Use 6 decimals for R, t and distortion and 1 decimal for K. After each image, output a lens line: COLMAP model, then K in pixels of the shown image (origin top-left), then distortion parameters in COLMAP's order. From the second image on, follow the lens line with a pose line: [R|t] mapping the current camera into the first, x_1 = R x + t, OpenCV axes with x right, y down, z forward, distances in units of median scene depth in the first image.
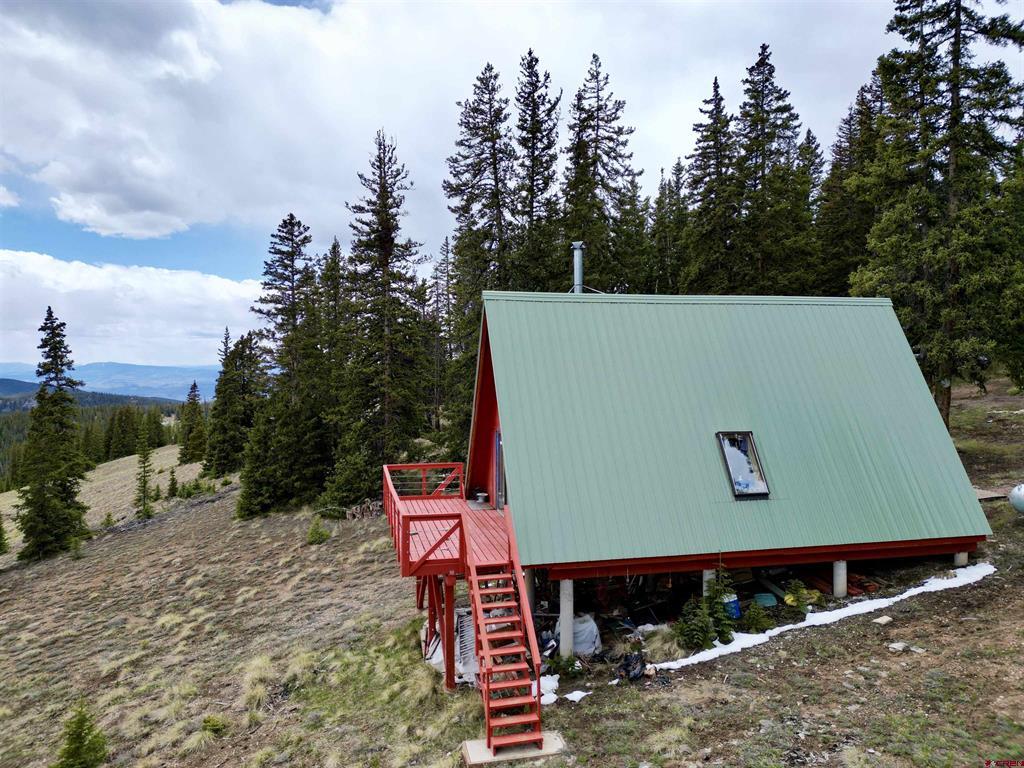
lens RADIAL K [[708.8, 0, 516.6], [0, 708.8, 385.1], [0, 0, 1]] dist [0.052016, -0.041305]
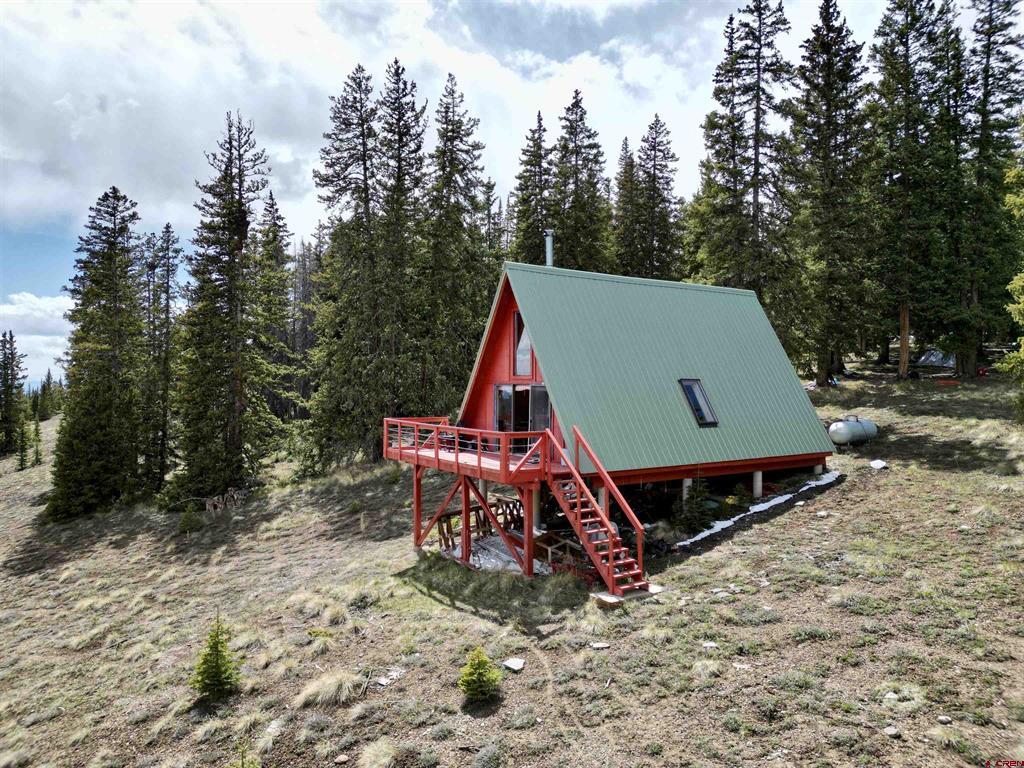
lens RADIAL K [[708.8, 0, 519.4], [0, 708.8, 382.4], [0, 0, 1]] dist [0.052016, -0.041305]
pose [[0.926920, 0.005775, 0.375214, -0.206740], [0.005563, 0.999560, -0.029126, 0.046502], [-0.375217, 0.029084, 0.926481, -0.045791]]
